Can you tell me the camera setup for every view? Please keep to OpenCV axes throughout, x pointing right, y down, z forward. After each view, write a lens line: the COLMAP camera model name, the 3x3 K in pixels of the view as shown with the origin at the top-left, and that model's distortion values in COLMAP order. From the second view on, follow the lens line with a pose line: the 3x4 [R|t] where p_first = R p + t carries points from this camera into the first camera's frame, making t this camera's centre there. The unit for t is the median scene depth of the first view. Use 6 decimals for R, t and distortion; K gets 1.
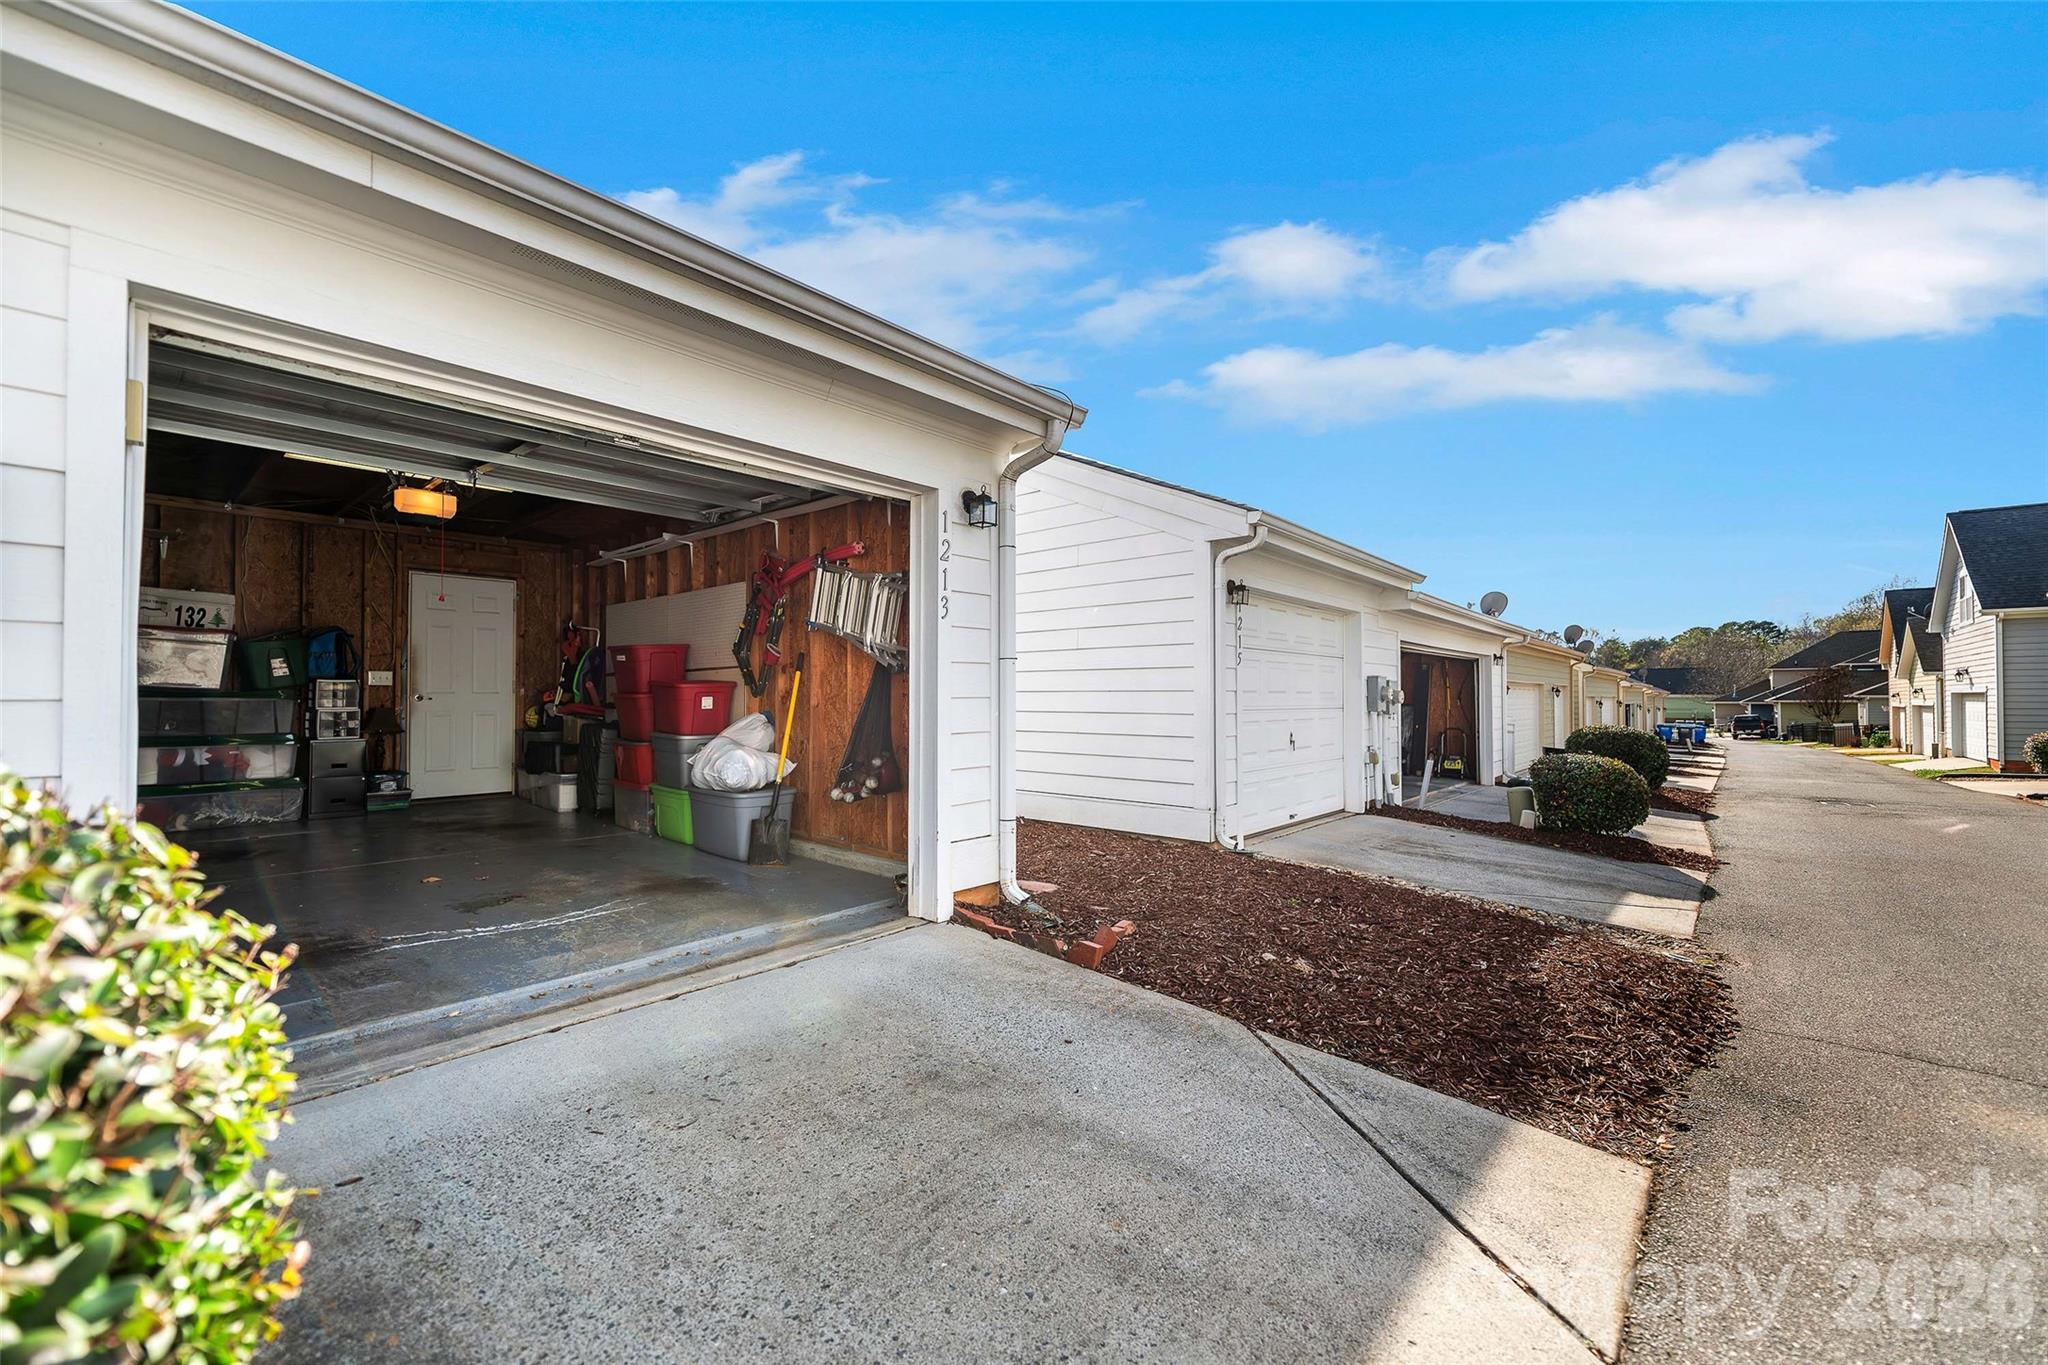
lens RADIAL K [[817.6, 0, 1024.0], [0, 817.6, 682.5], [0, 0, 1]] dist [0.000247, 0.000042]
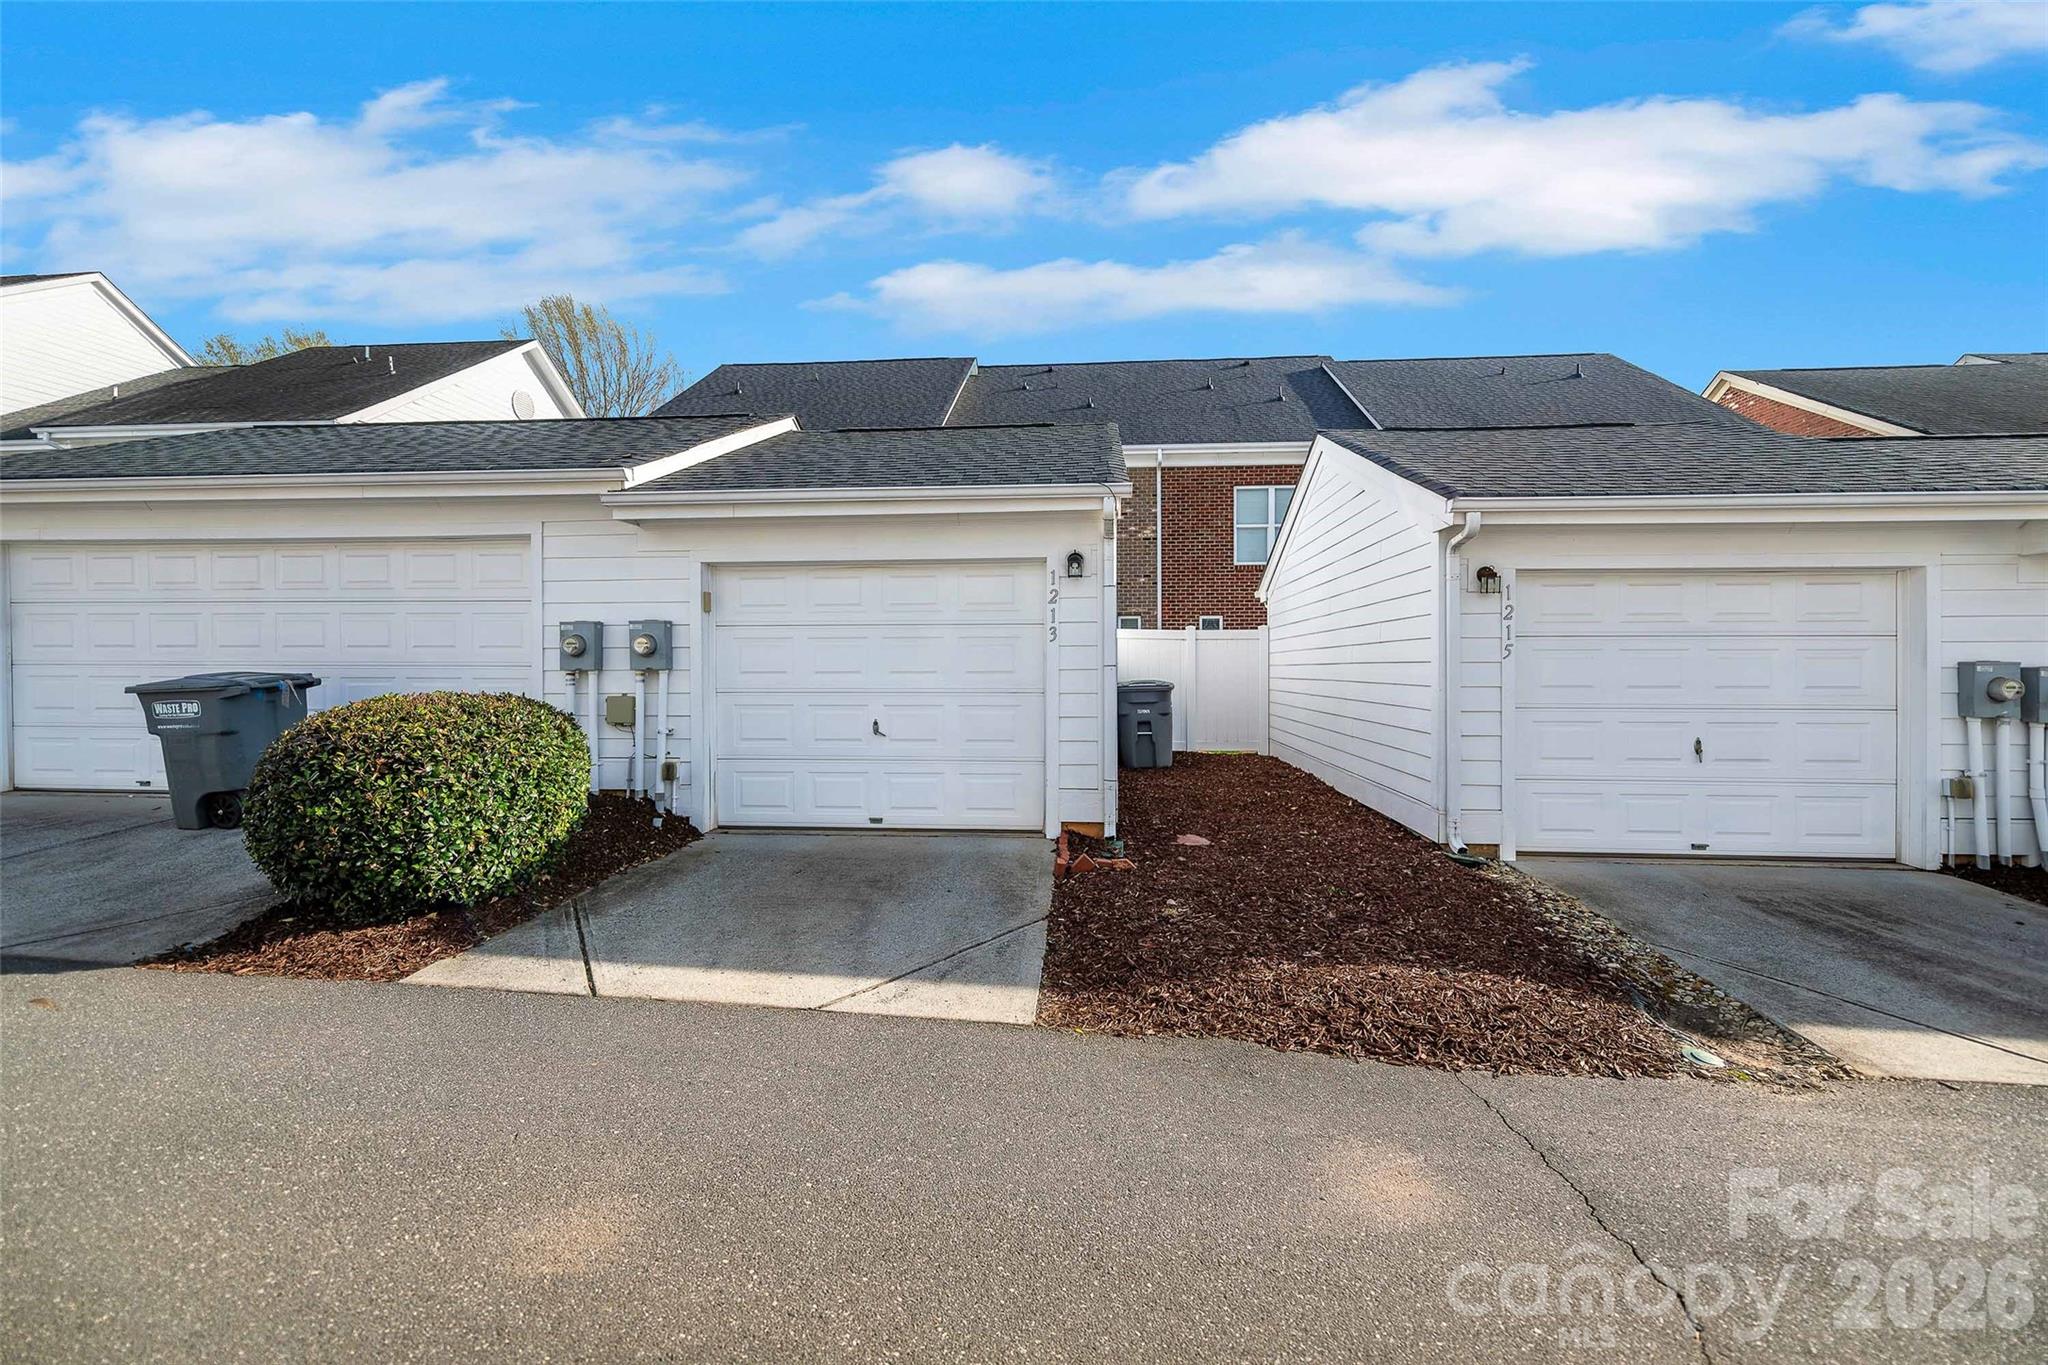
lens RADIAL K [[820.3, 0, 1023.6], [0, 820.3, 639.3], [0, 0, 1]] dist [0.002331, 0.000217]
pose [[0.591200, -0.029263, -0.805994, 1.395970], [0.017152, 0.999572, -0.023710, -0.057848], [0.806343, 0.000193, 0.591449, 0.059379]]
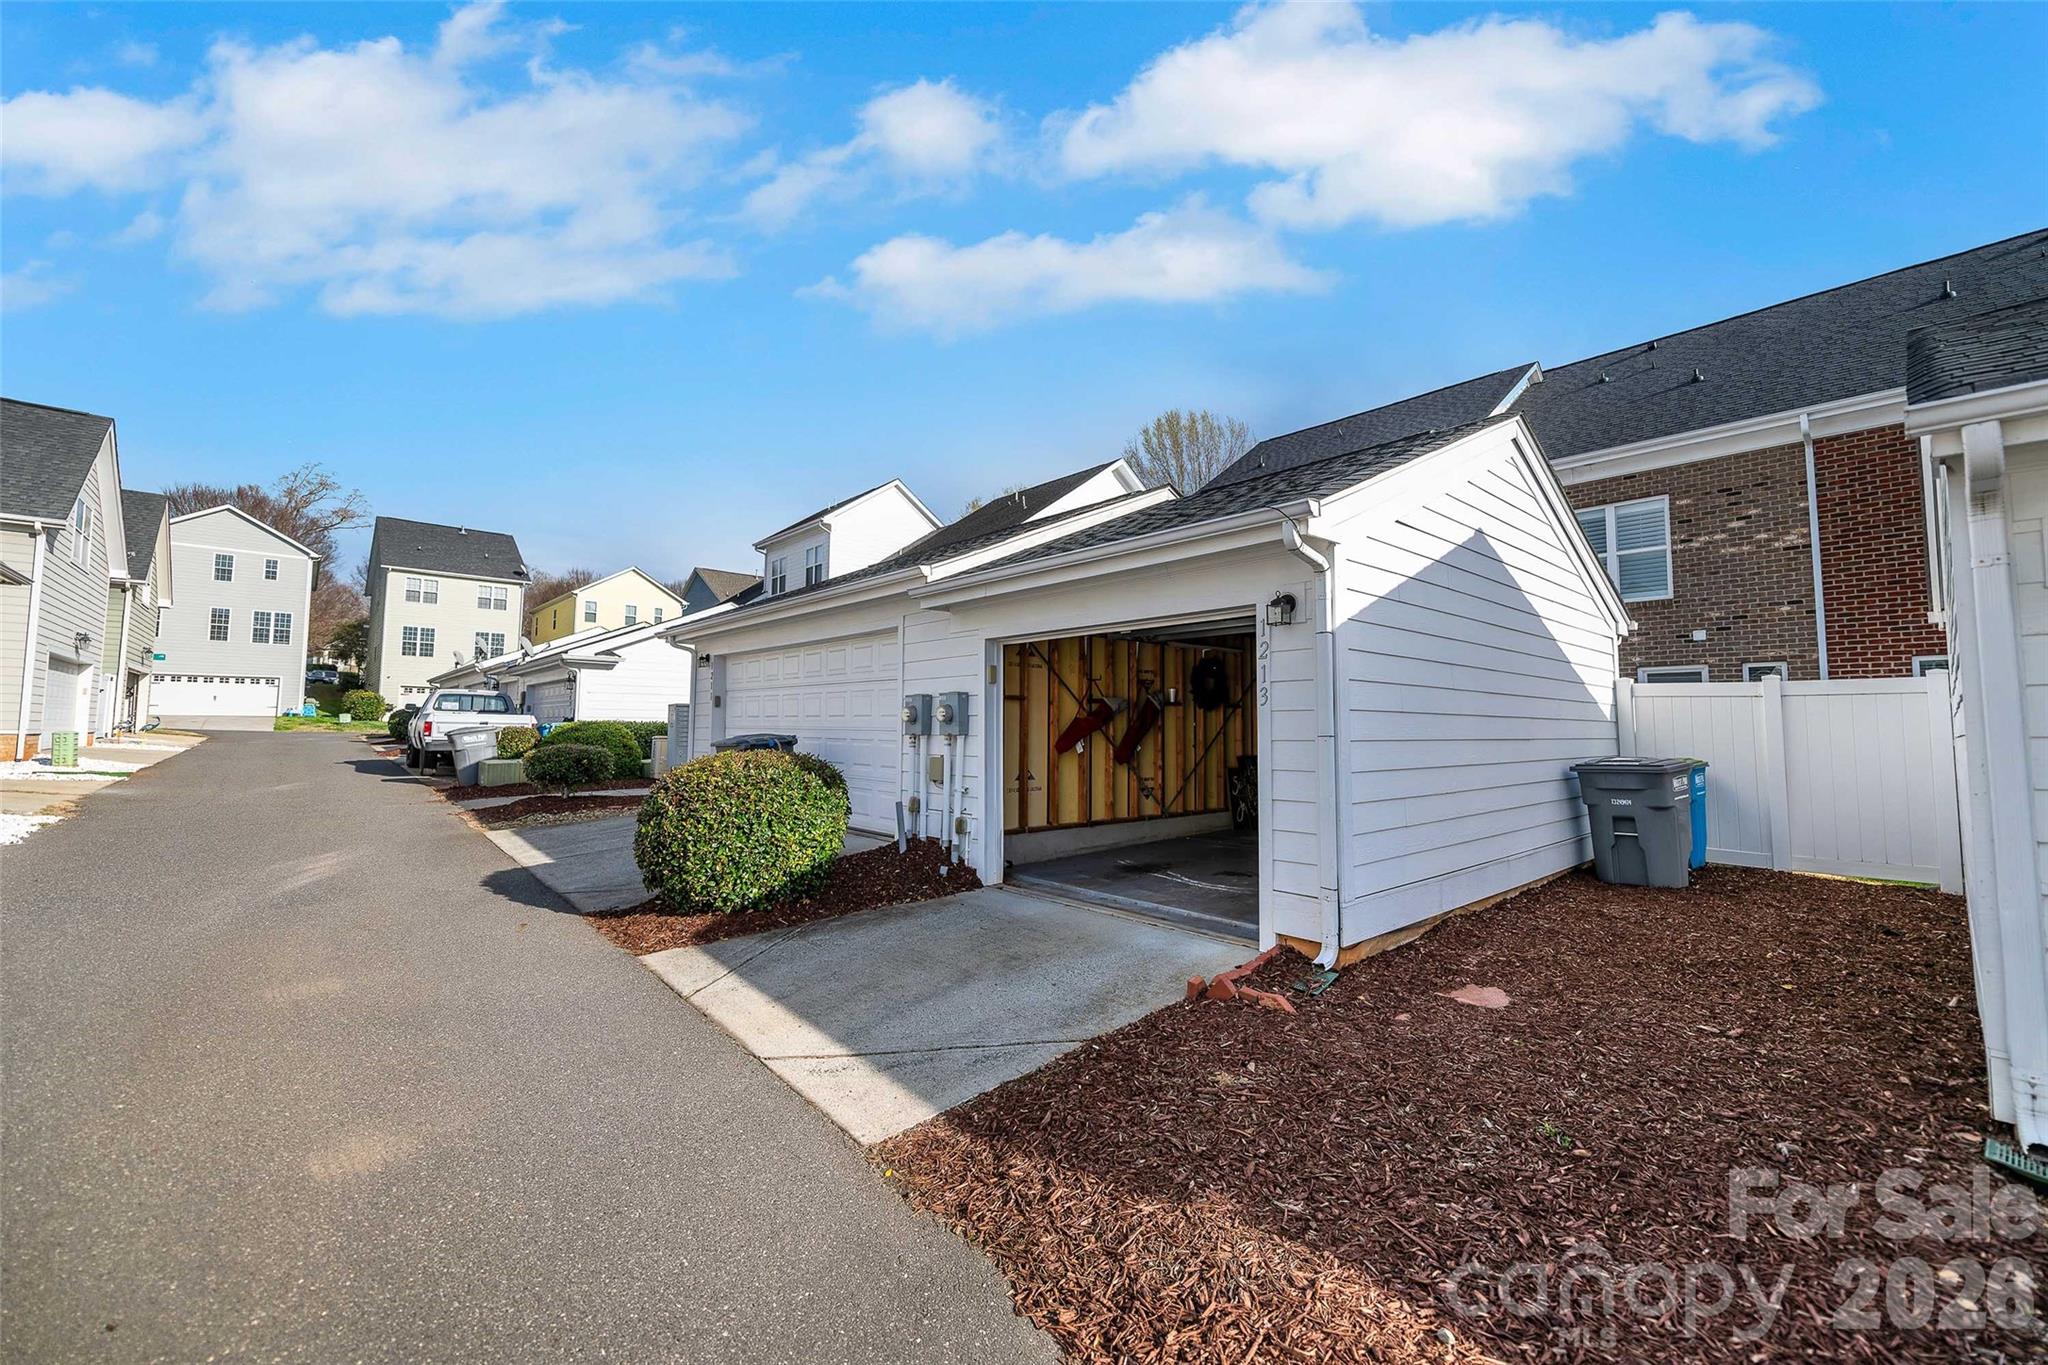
lens RADIAL K [[801.3, 0, 1031.8], [0, 801.3, 659.7], [0, 0, 1]] dist [-0.000112, -0.000073]
pose [[-0.119111, -0.087681, -0.989002, 1.462462], [0.012170, 0.995889, -0.089758, -0.053085], [0.992806, -0.022727, -0.117554, 0.999930]]
